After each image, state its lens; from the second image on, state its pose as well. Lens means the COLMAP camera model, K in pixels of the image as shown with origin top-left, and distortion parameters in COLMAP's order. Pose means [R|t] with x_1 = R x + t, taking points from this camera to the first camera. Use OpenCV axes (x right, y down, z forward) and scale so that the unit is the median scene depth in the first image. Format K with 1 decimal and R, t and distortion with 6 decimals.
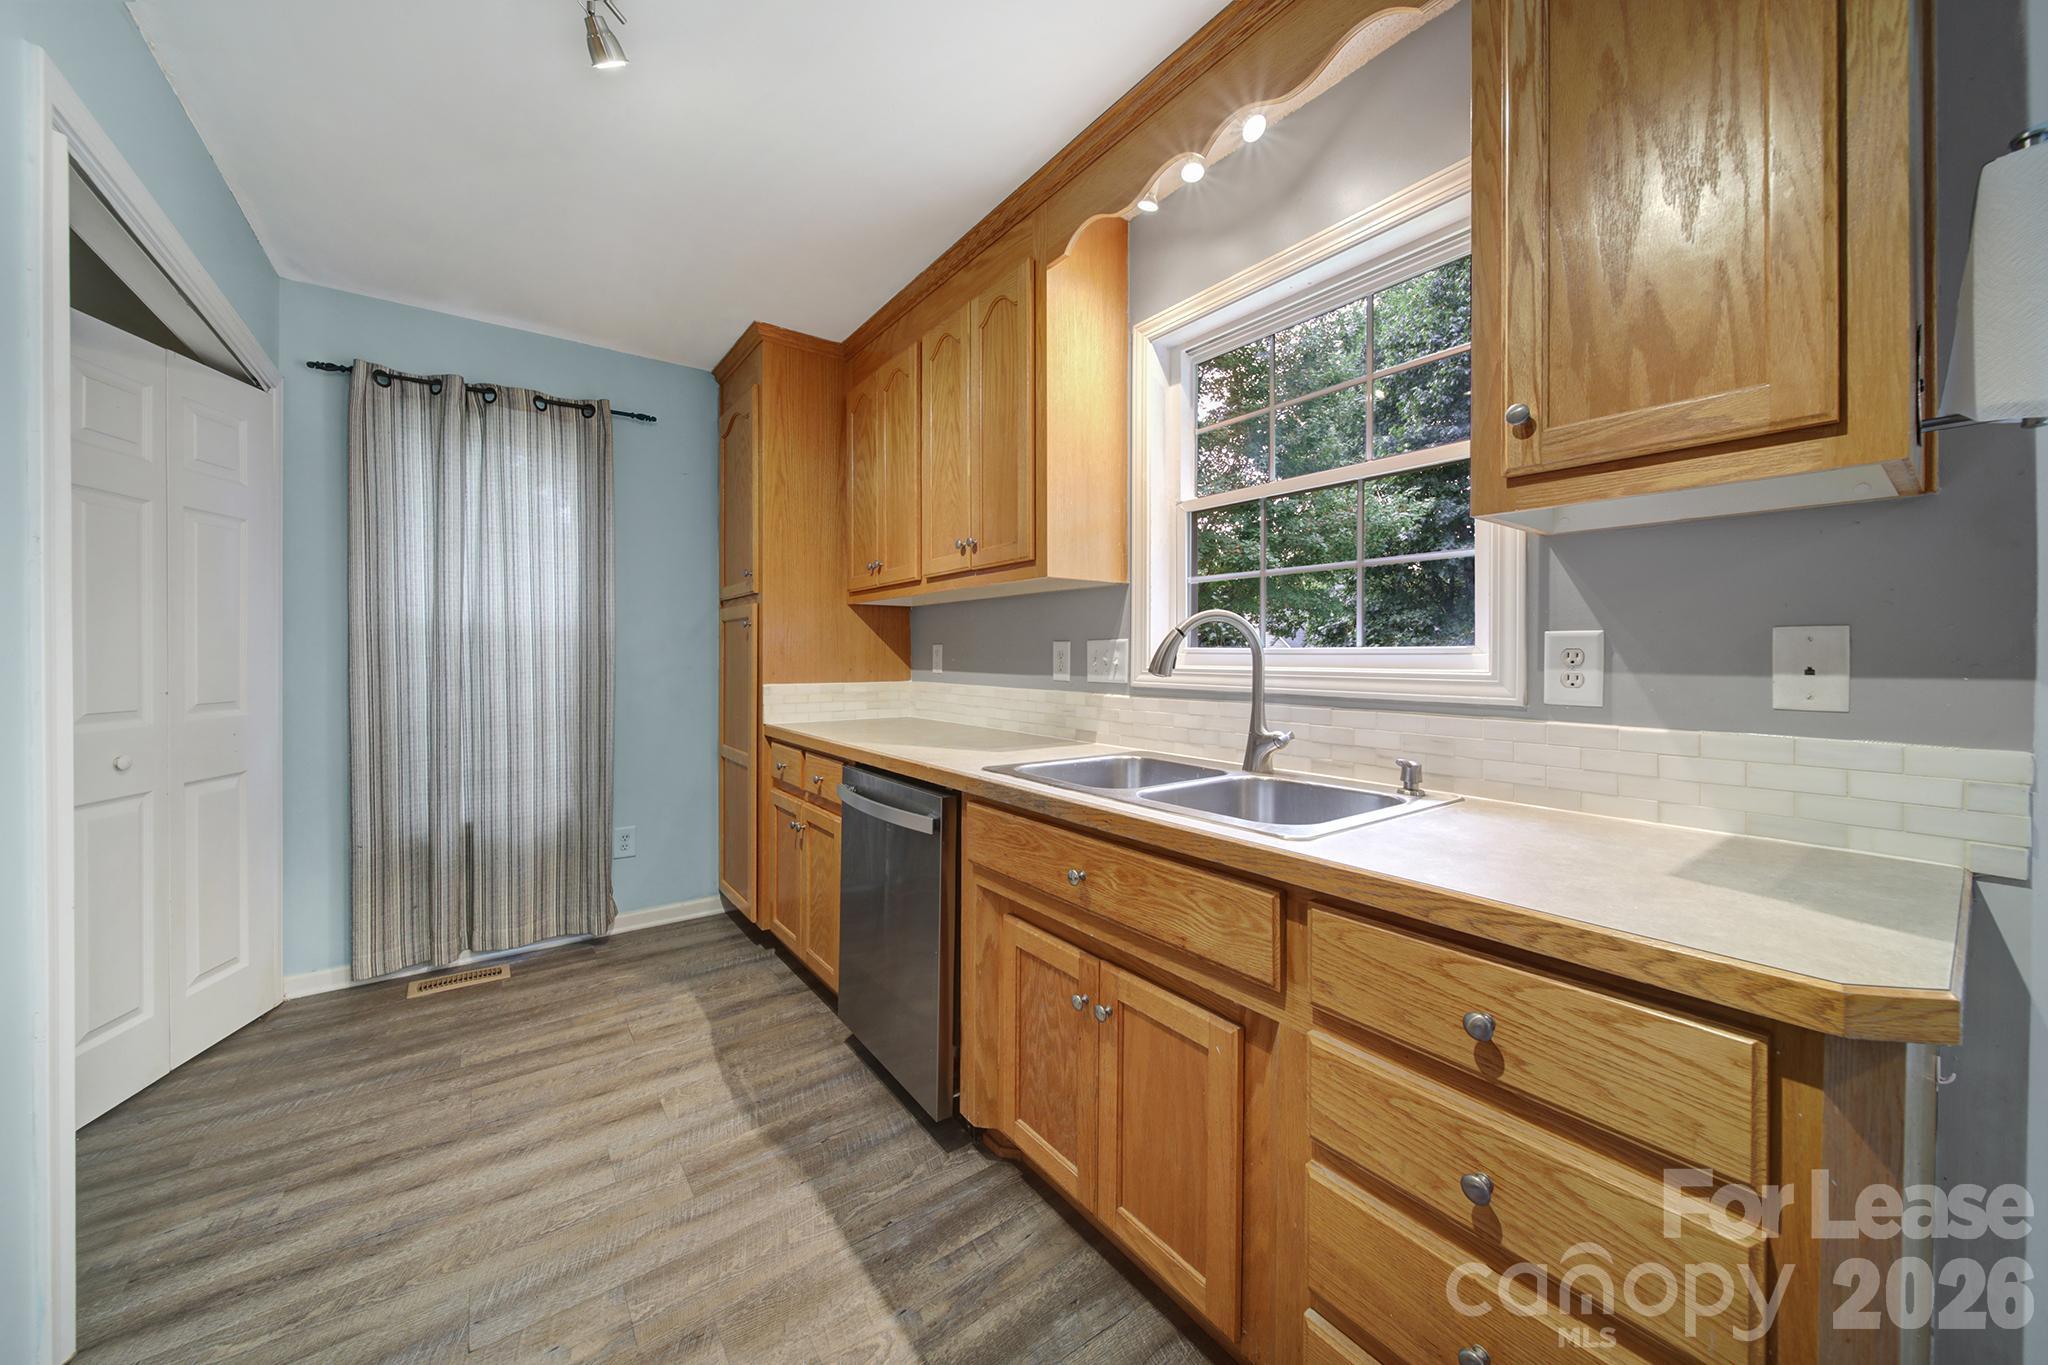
lens RADIAL K [[720.1, 0, 1032.6], [0, 720.1, 656.2], [0, 0, 1]] dist [0.000270, -0.001554]
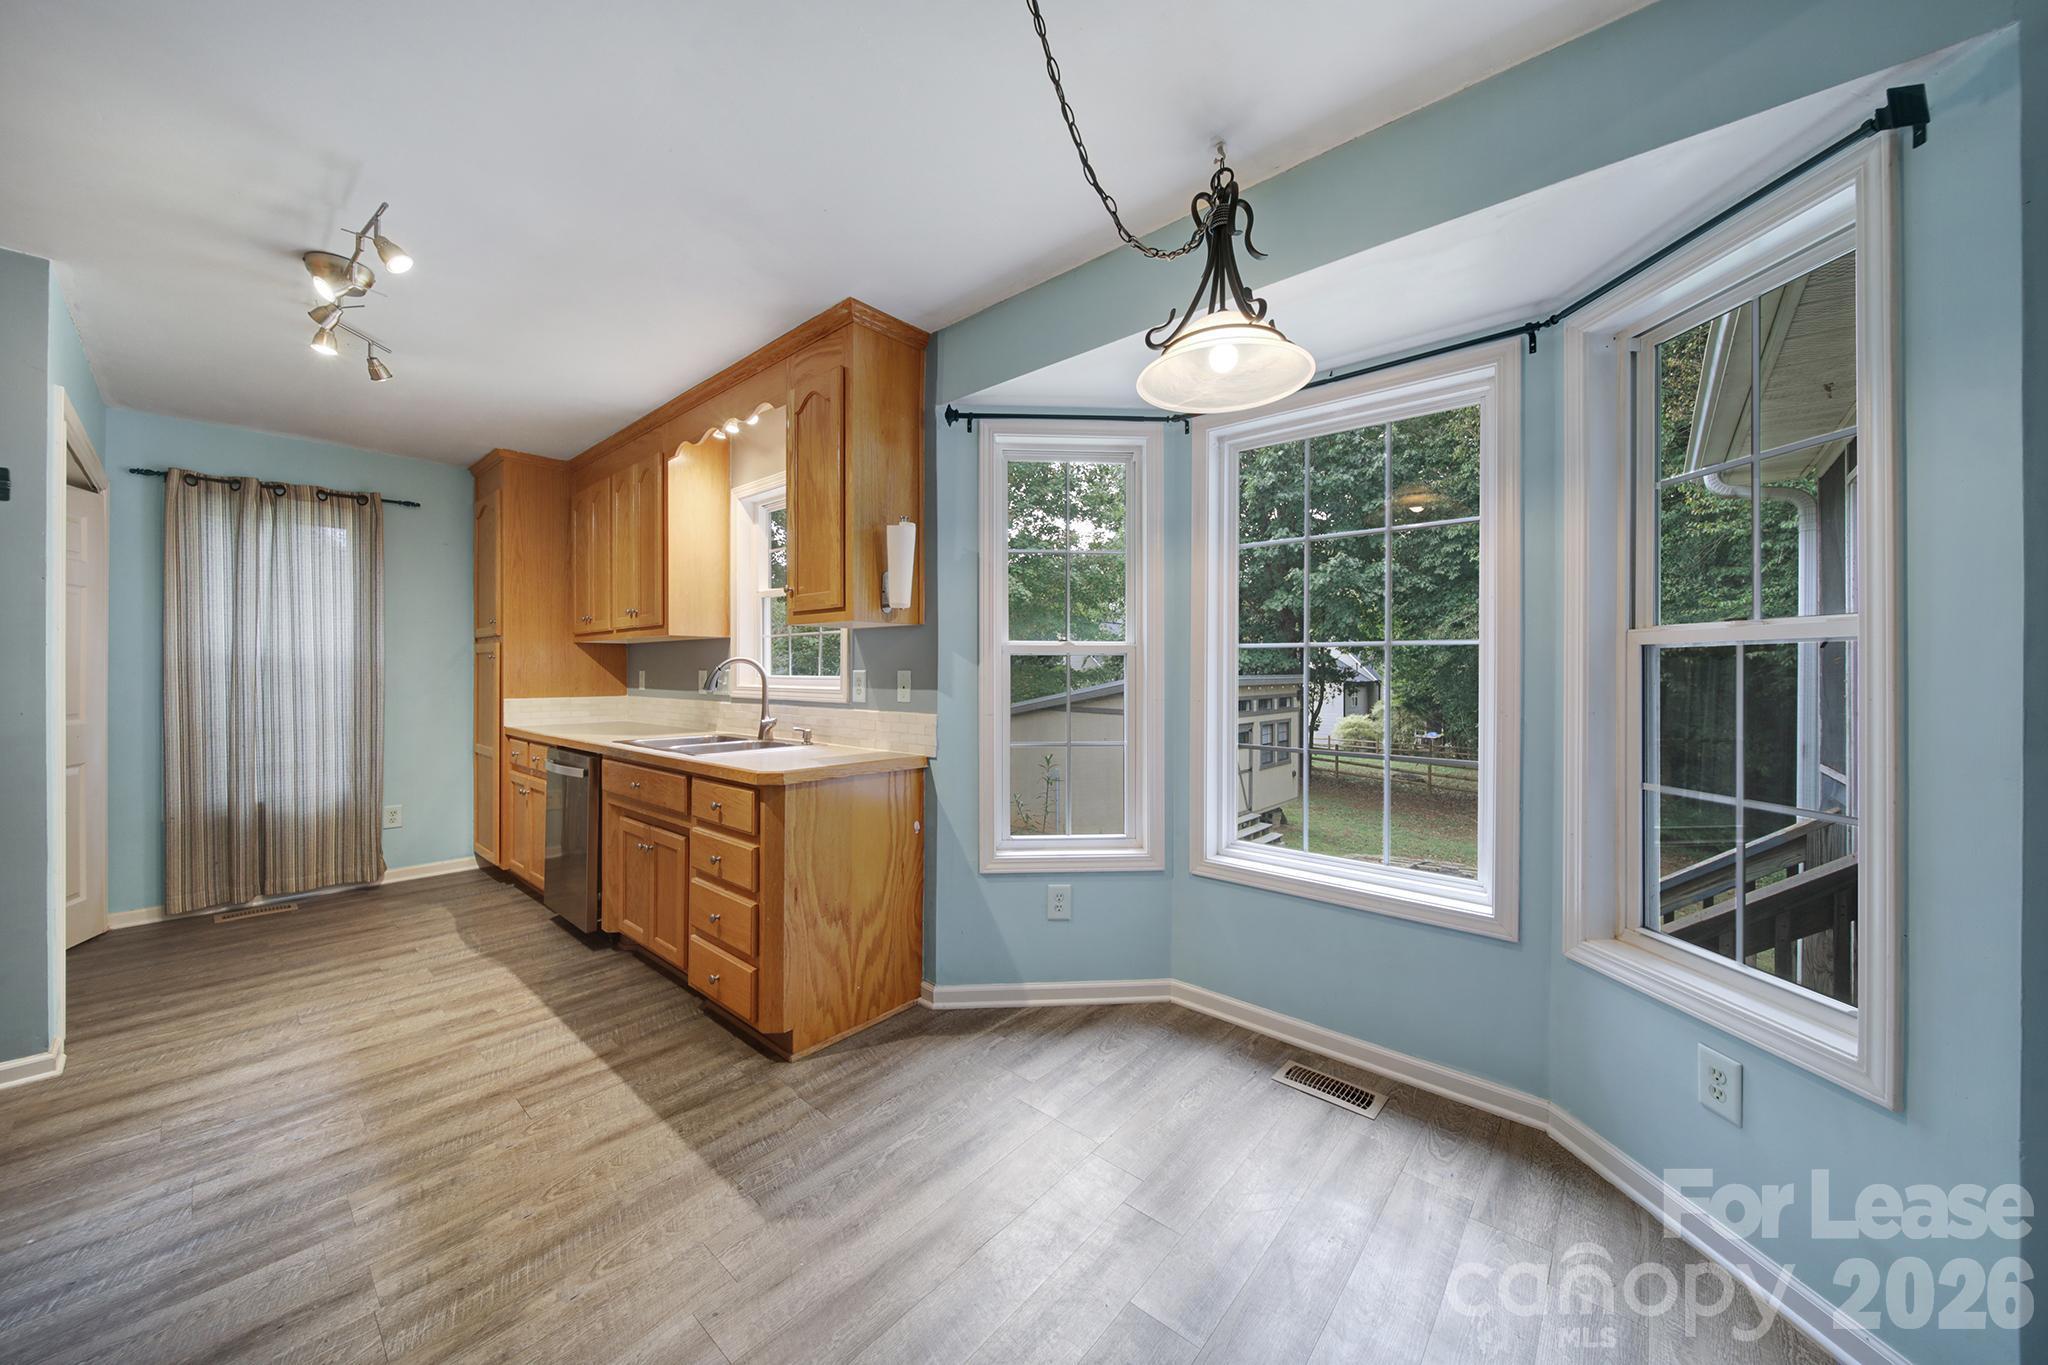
lens RADIAL K [[720.1, 0, 1028.1], [0, 720.1, 668.7], [0, 0, 1]] dist [0.000270, -0.001554]
pose [[0.979319, -0.000926, 0.202322, 0.389339], [0.001818, 0.999989, -0.004221, -0.014232], [-0.202316, 0.004501, 0.979310, -0.670496]]
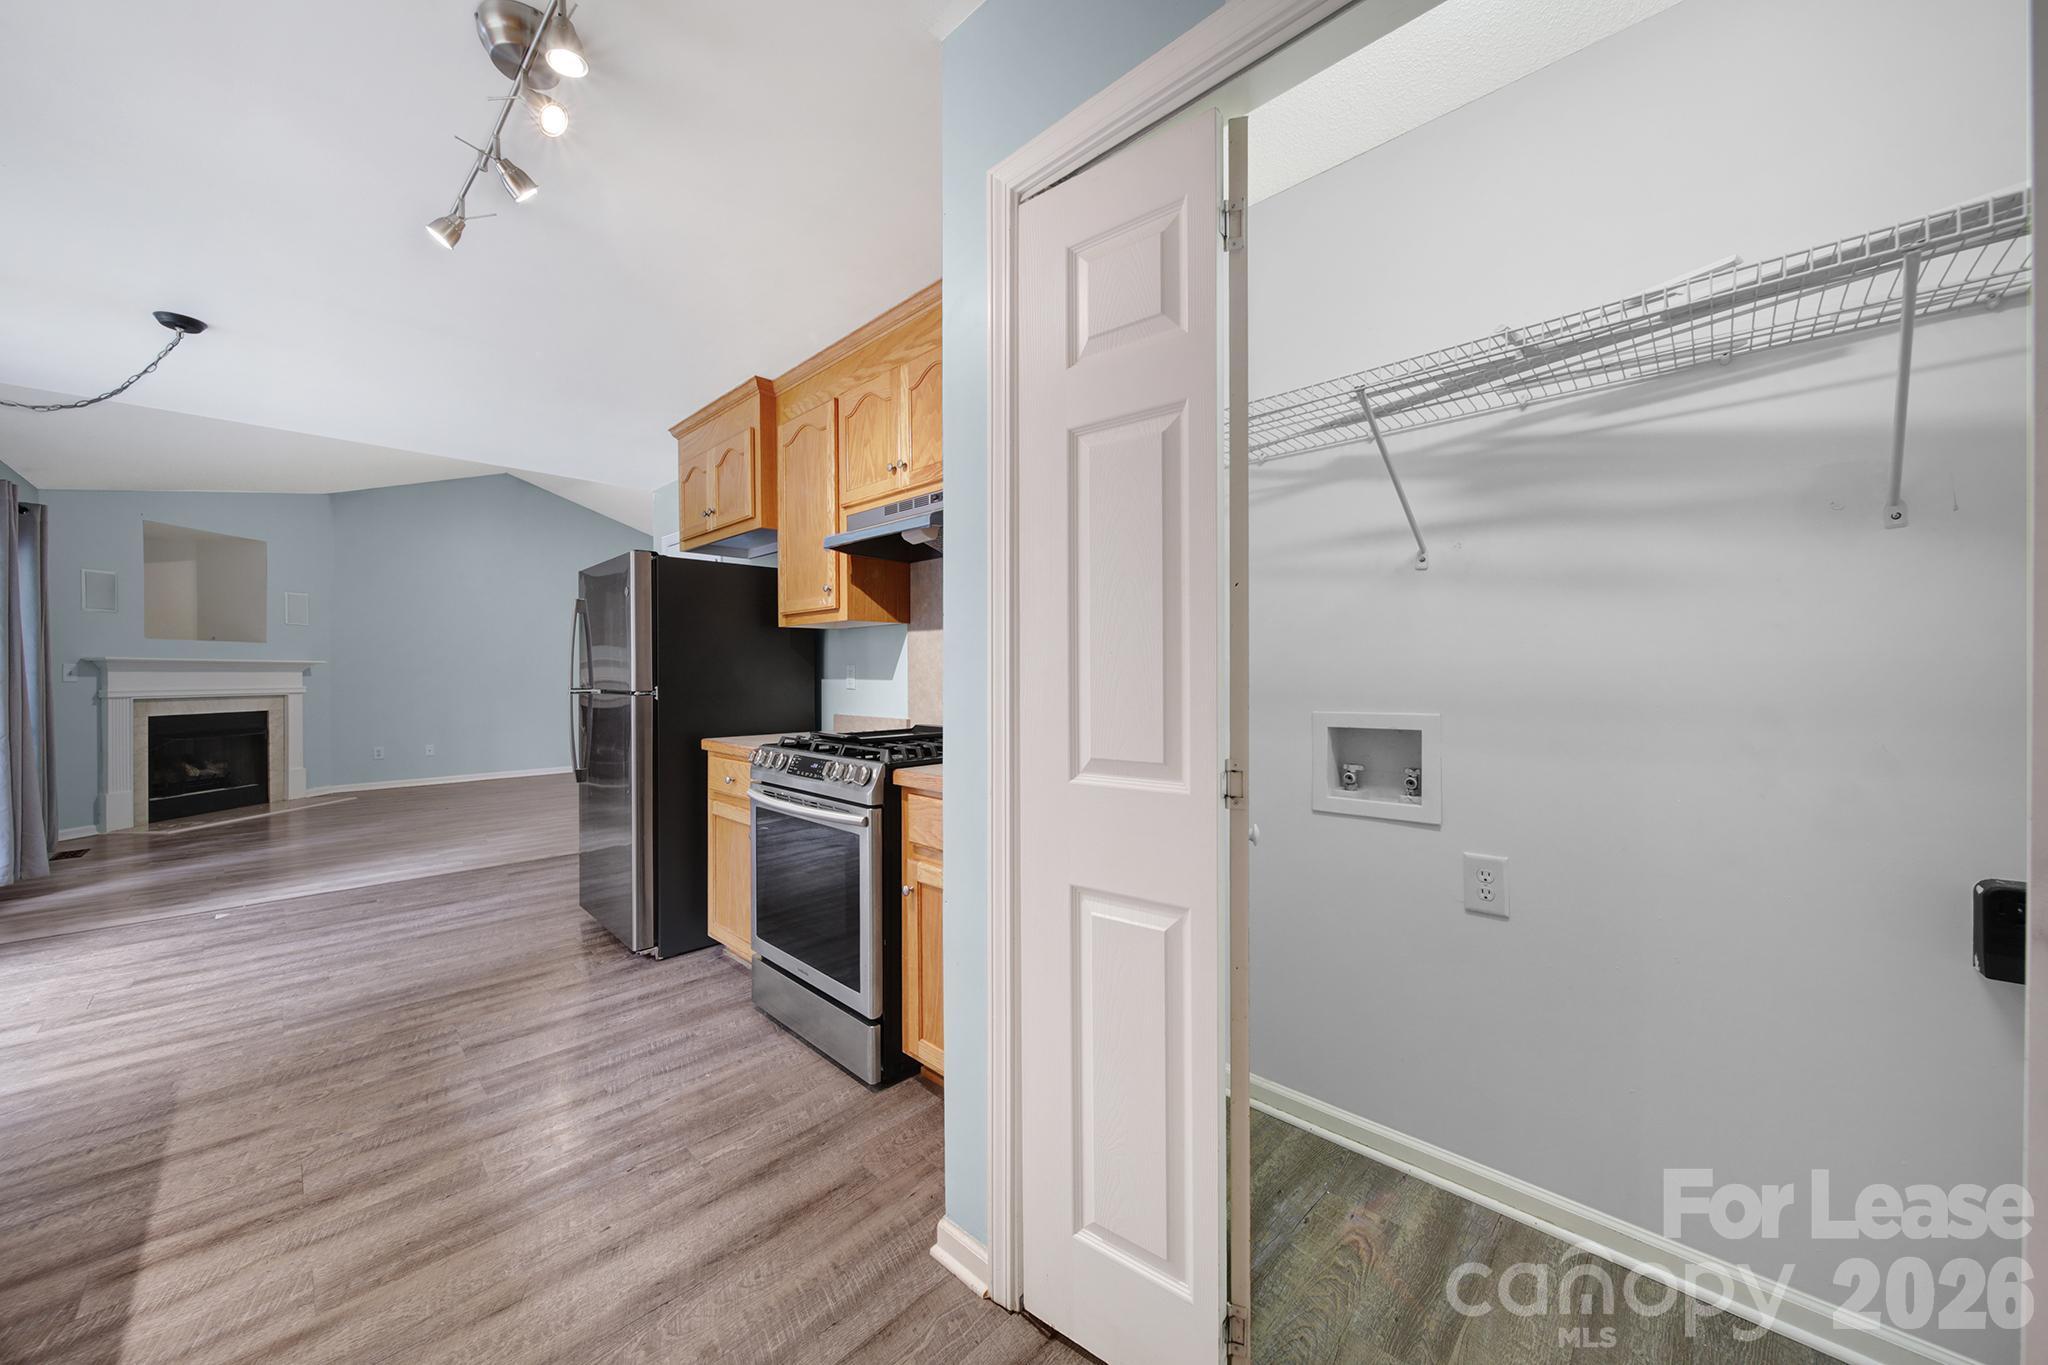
lens RADIAL K [[720.1, 0, 1027.1], [0, 720.1, 677.6], [0, 0, 1]] dist [0.000270, -0.001554]
pose [[-0.987470, -0.000518, -0.157809, -0.518403], [-0.001514, 0.999980, 0.006192, -0.003136], [0.157802, 0.006354, -0.987450, 0.919748]]
